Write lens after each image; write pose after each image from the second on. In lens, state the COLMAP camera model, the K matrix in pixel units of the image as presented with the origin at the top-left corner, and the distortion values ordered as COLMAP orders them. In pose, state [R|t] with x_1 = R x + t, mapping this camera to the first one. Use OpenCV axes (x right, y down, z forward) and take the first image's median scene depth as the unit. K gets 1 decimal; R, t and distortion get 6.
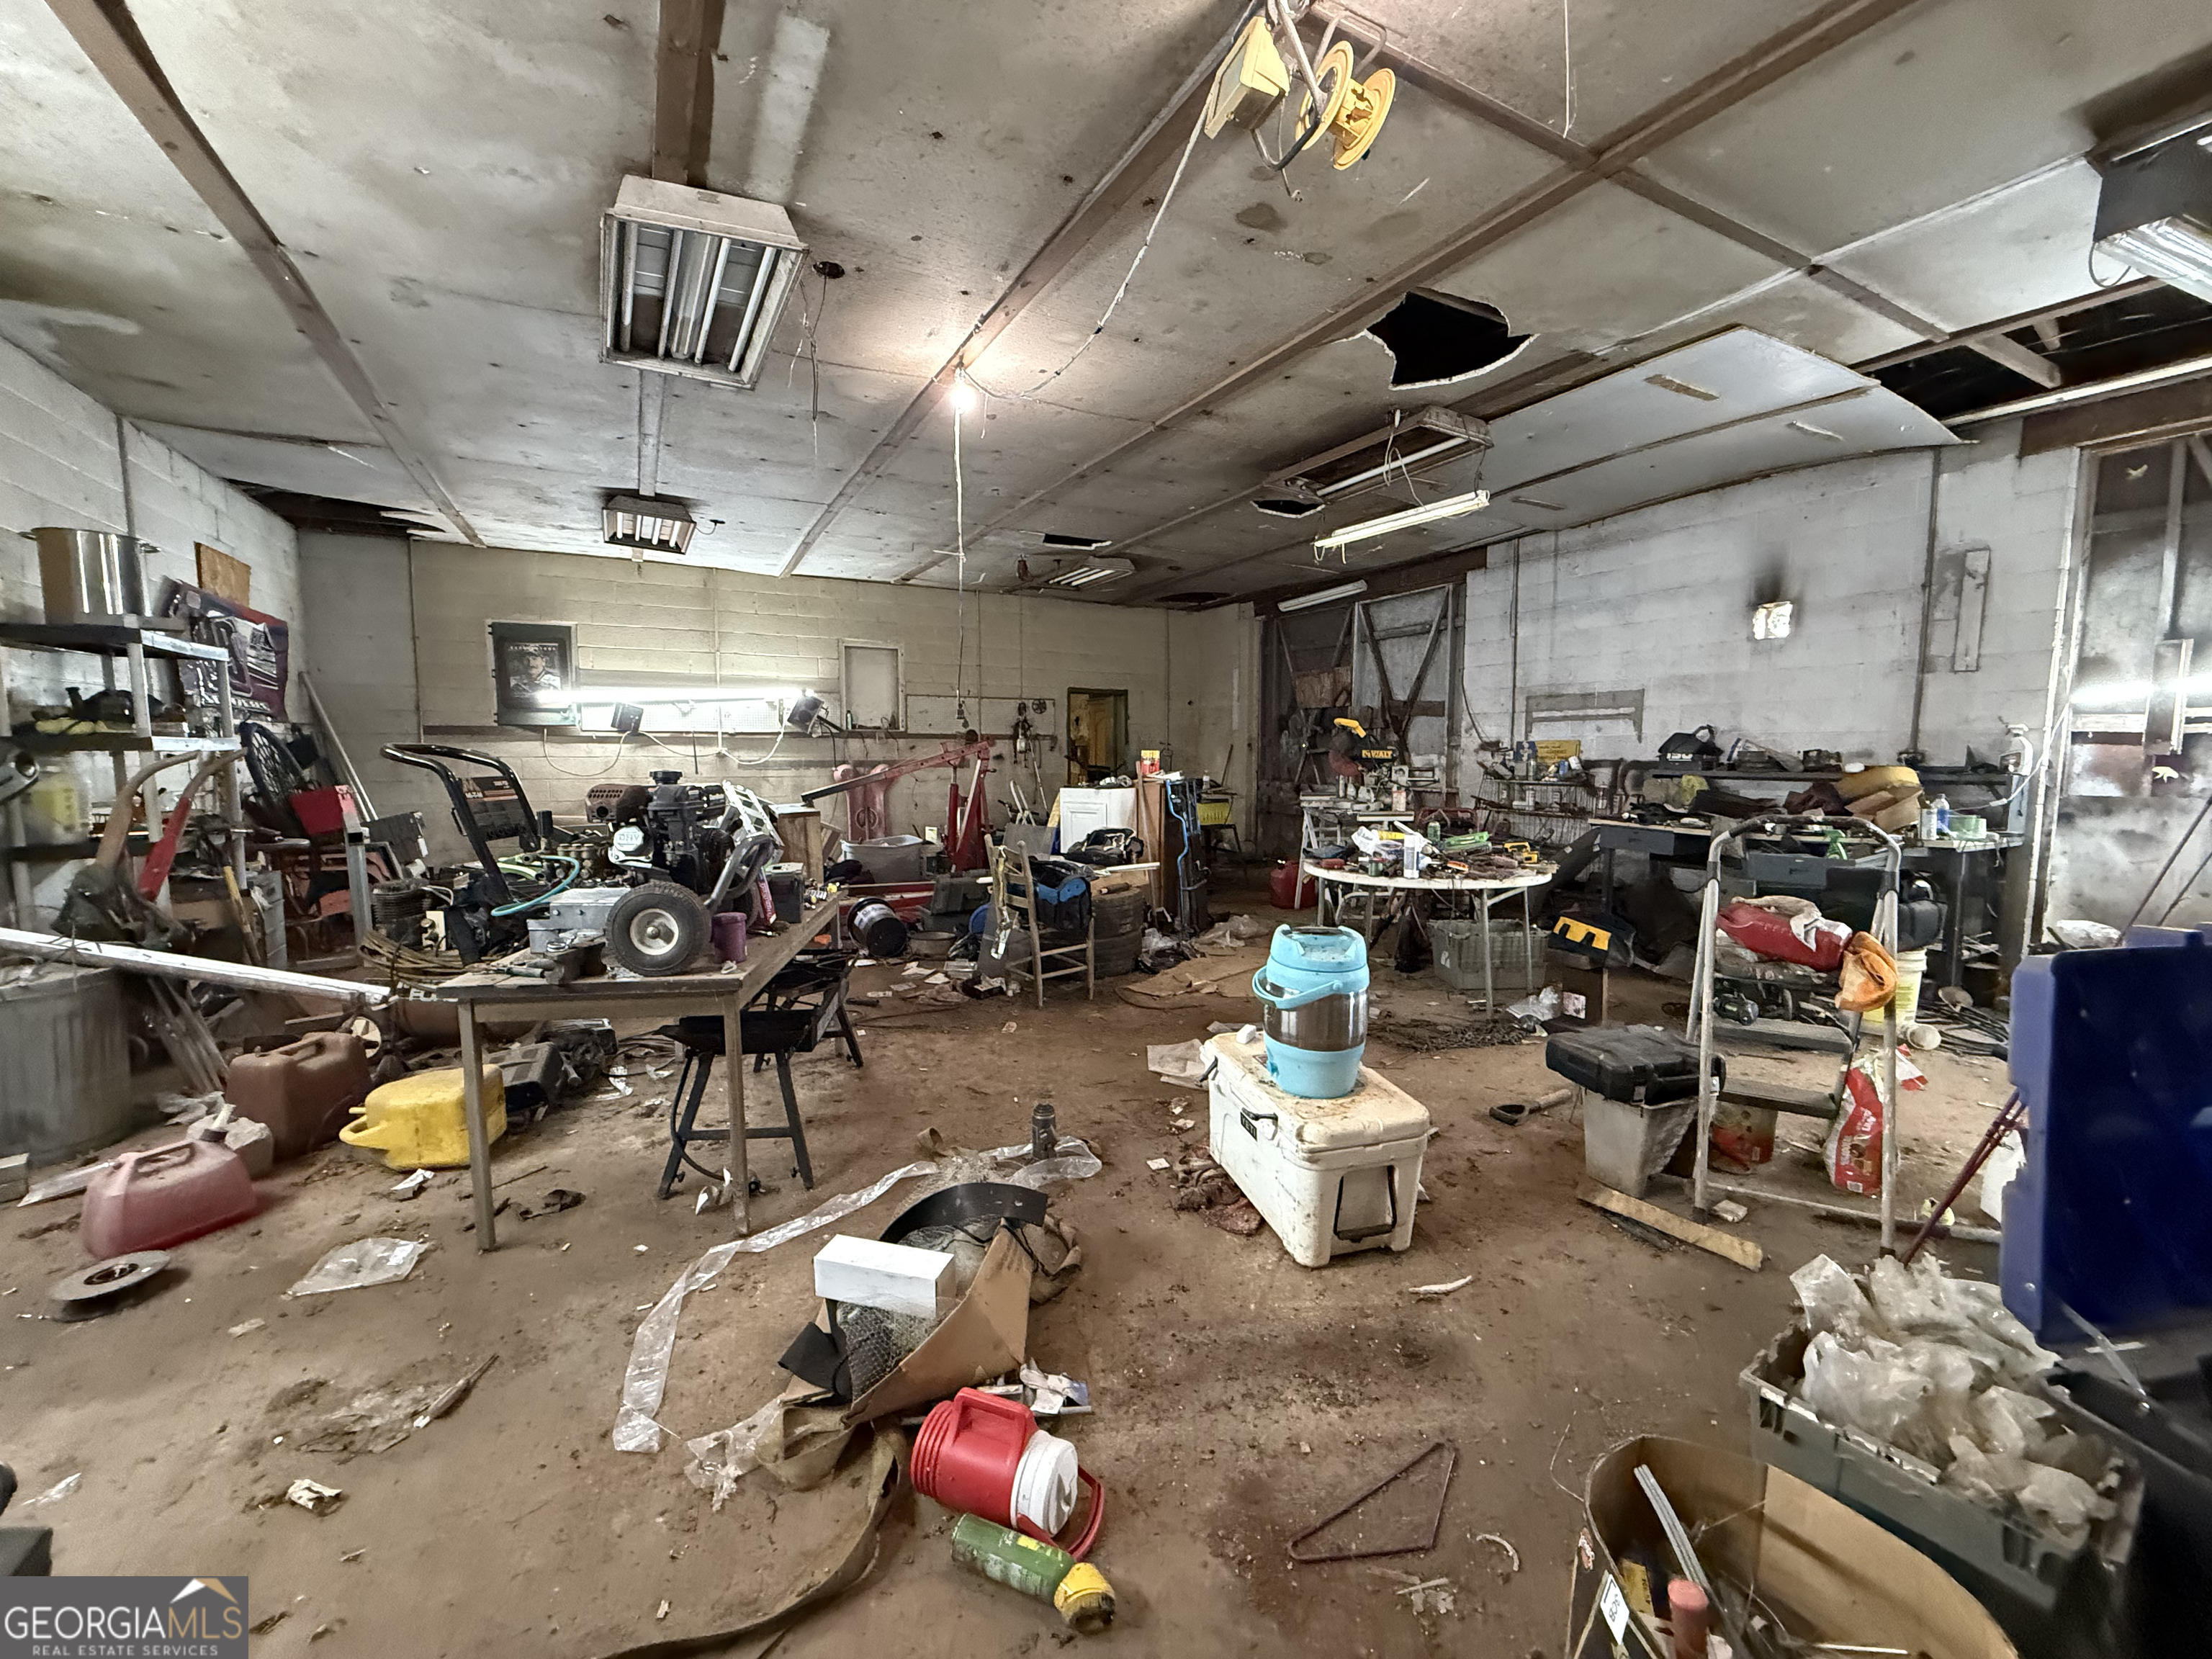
lens RADIAL K [[890.0, 0, 1107.8], [0, 890.0, 813.9], [0, 0, 1]] dist [-0.000482, -0.000079]
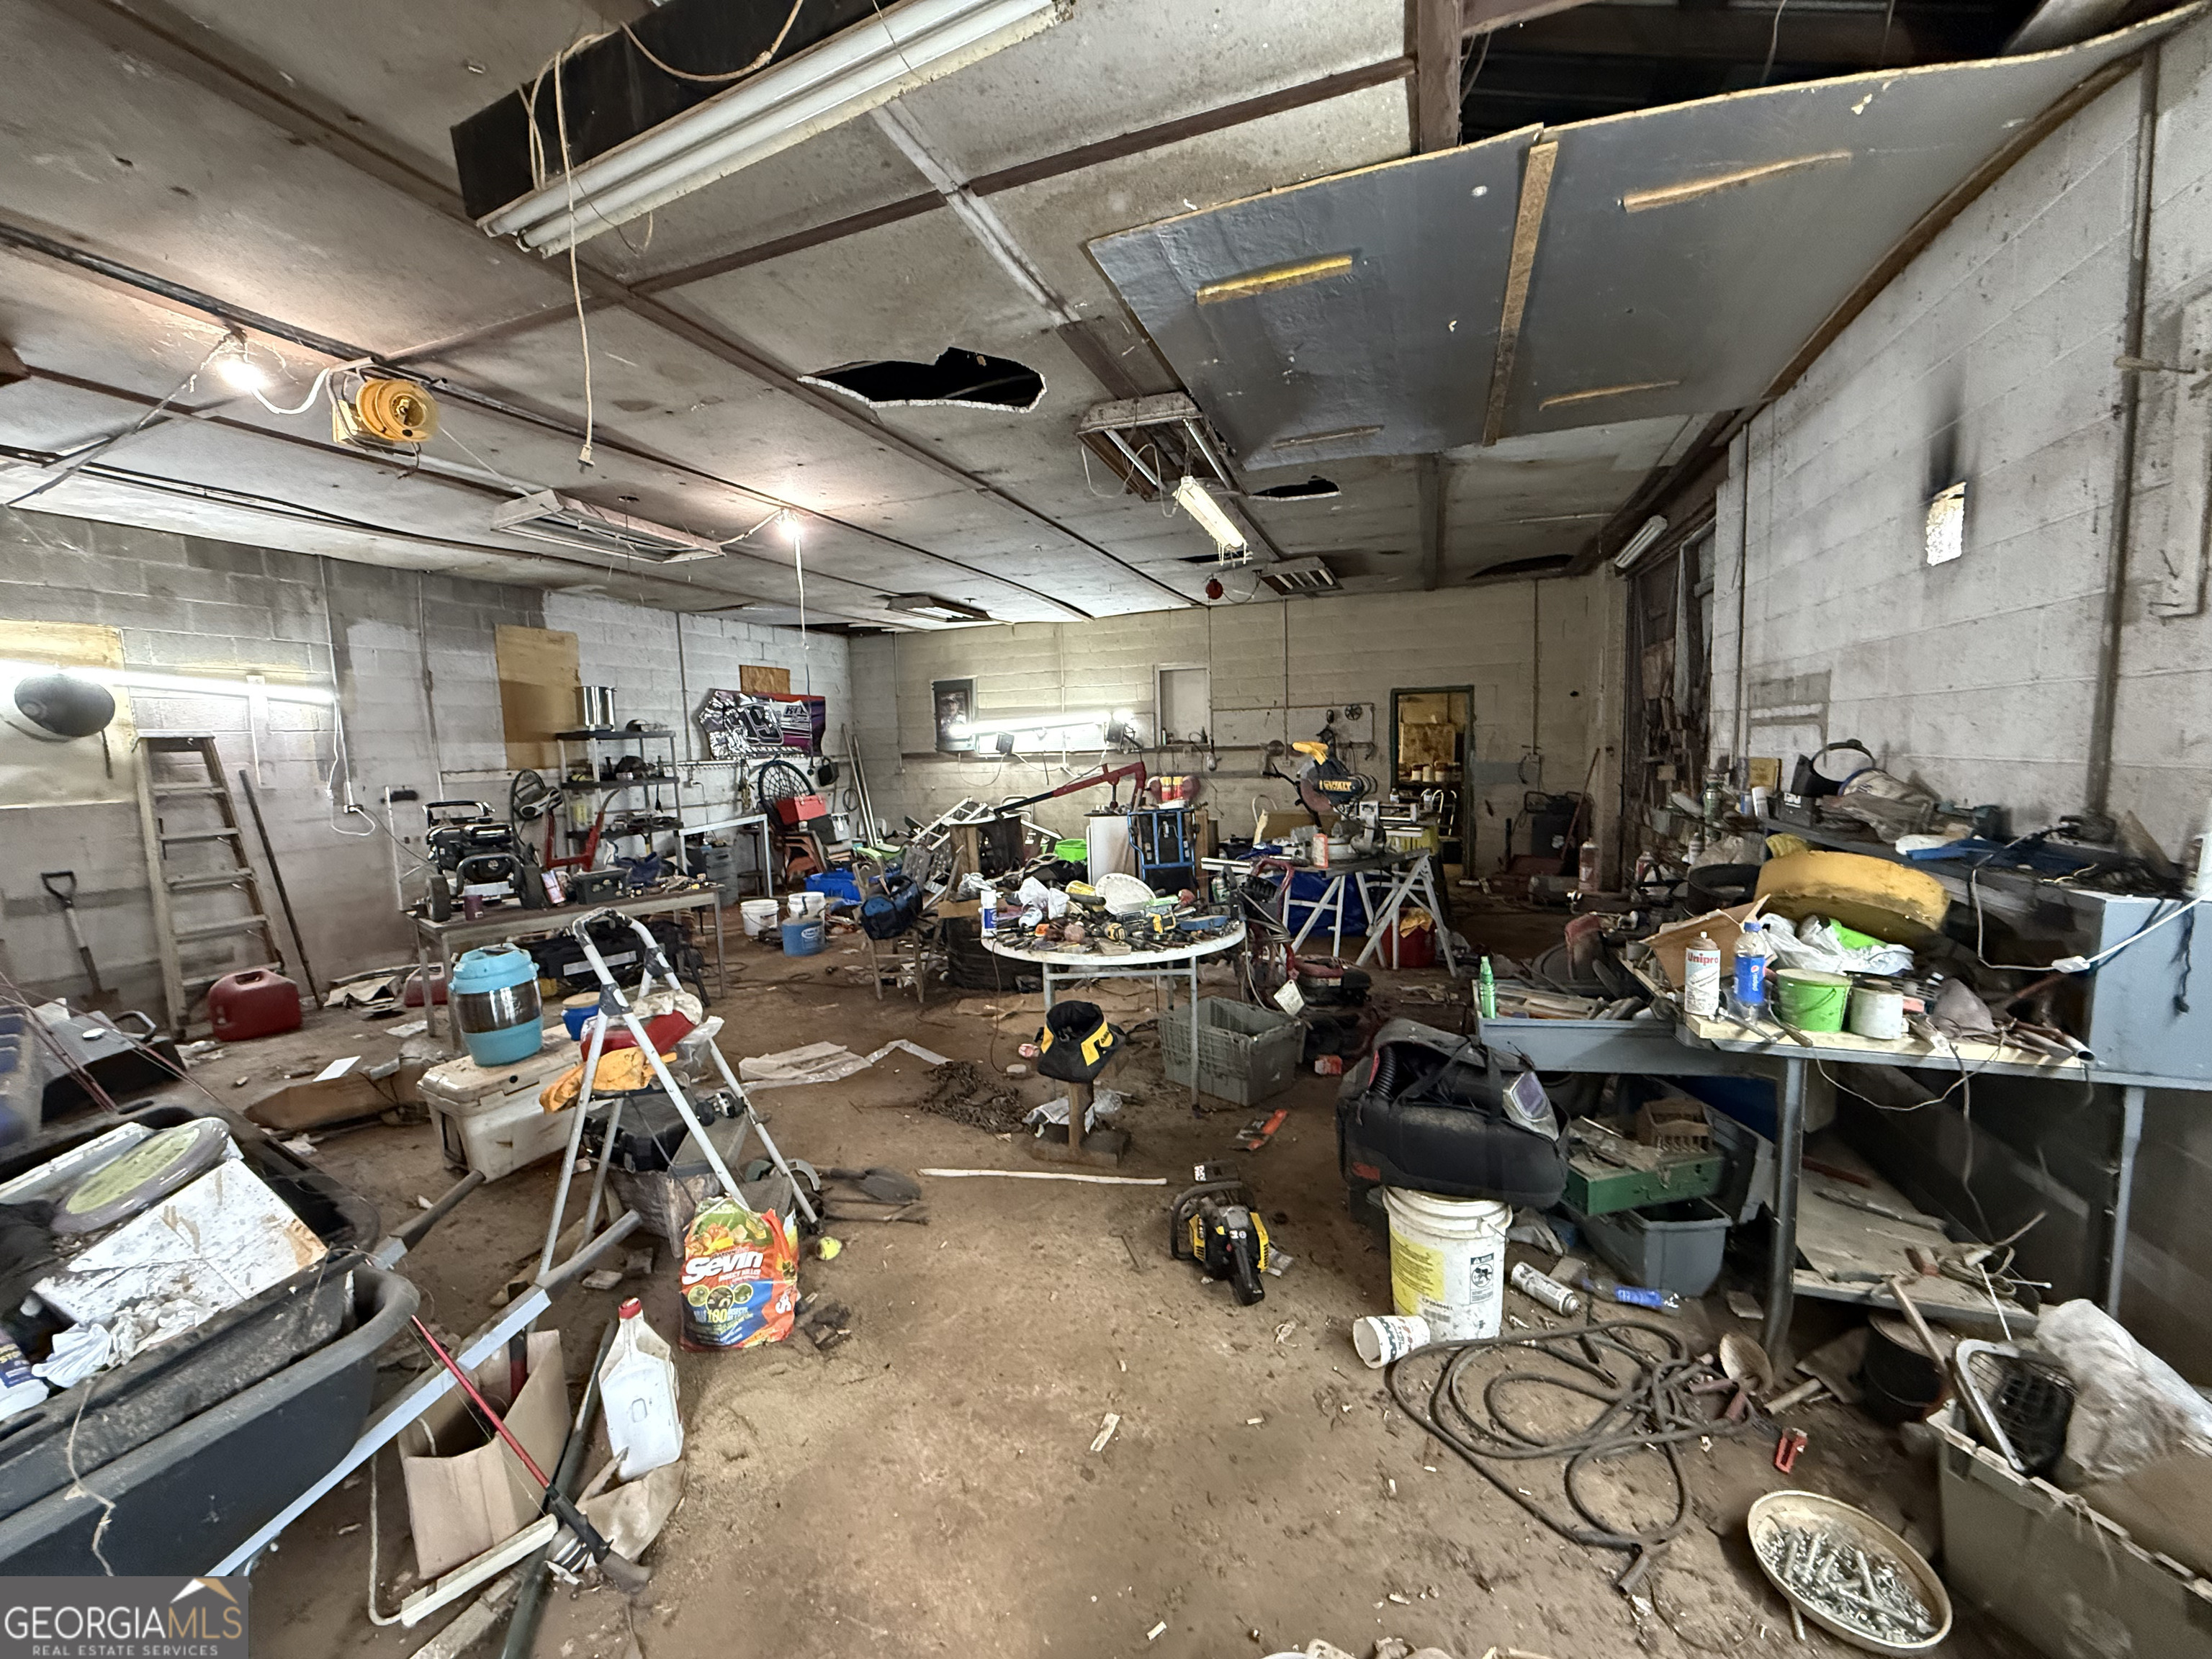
lens RADIAL K [[890.0, 0, 1106.3], [0, 890.0, 808.9], [0, 0, 1]] dist [-0.000482, -0.000079]
pose [[0.652063, 0.034231, -0.757391, 1.758135], [-0.022538, 0.999414, 0.025766, -0.141057], [0.757830, 0.000269, 0.652452, 0.728842]]
